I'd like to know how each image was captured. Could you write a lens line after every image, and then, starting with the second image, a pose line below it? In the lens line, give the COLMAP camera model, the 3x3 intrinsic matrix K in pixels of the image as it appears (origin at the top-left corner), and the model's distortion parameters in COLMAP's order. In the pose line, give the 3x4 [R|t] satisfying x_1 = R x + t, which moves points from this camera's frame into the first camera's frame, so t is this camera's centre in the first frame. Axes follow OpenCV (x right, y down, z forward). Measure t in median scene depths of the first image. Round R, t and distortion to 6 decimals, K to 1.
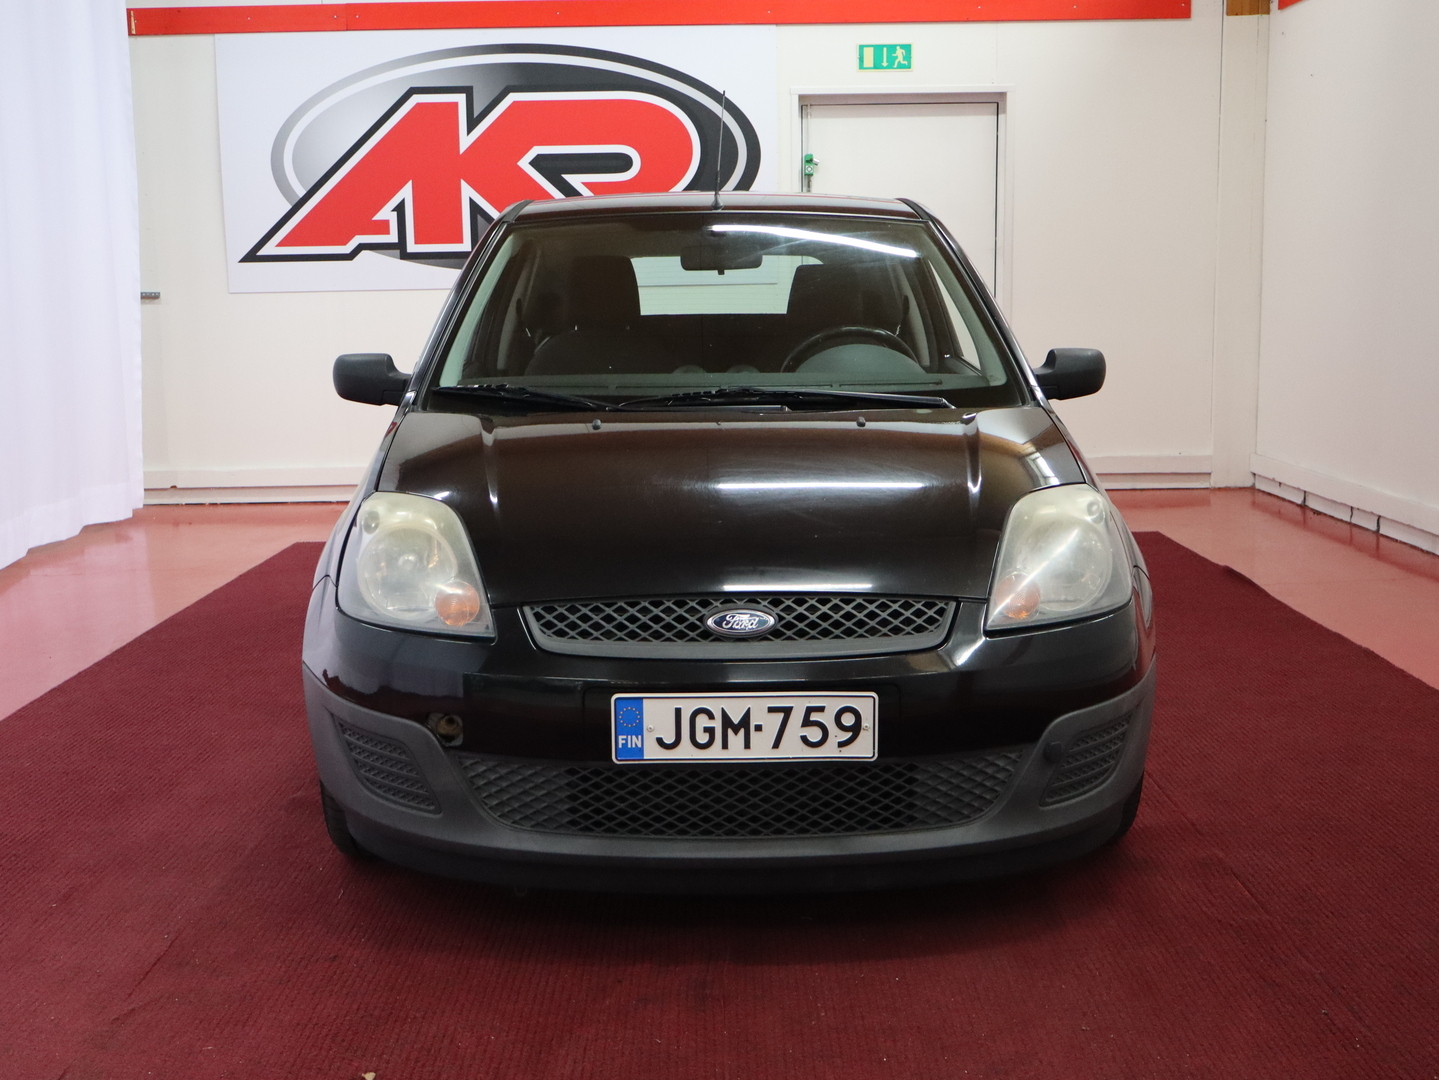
lens RADIAL K [[1663.7, 0, 719.5], [0, 1663.7, 540.0], [0, 0, 1]] dist [-0.012796, -0.005587]
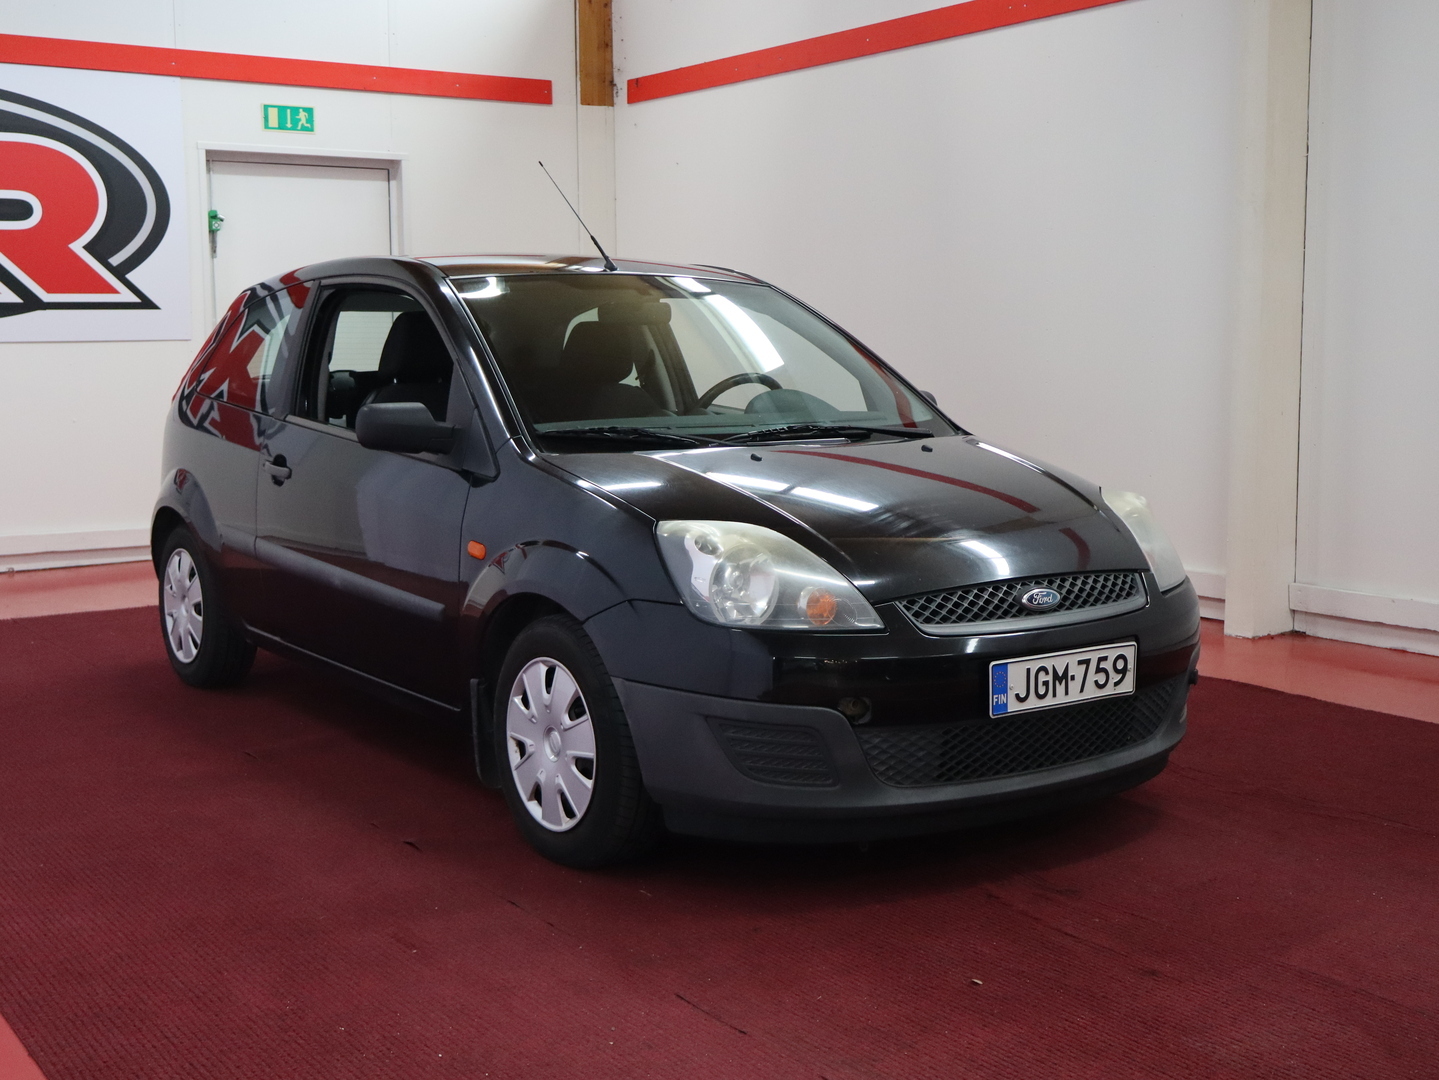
lens RADIAL K [[1663.7, 0, 719.5], [0, 1663.7, 540.0], [0, 0, 1]] dist [-0.012796, -0.005587]
pose [[0.838185, -0.059609, 0.542118, -0.872732], [0.078661, 0.996829, -0.012013, 0.000115], [-0.539683, 0.052713, 0.840216, 0.054373]]
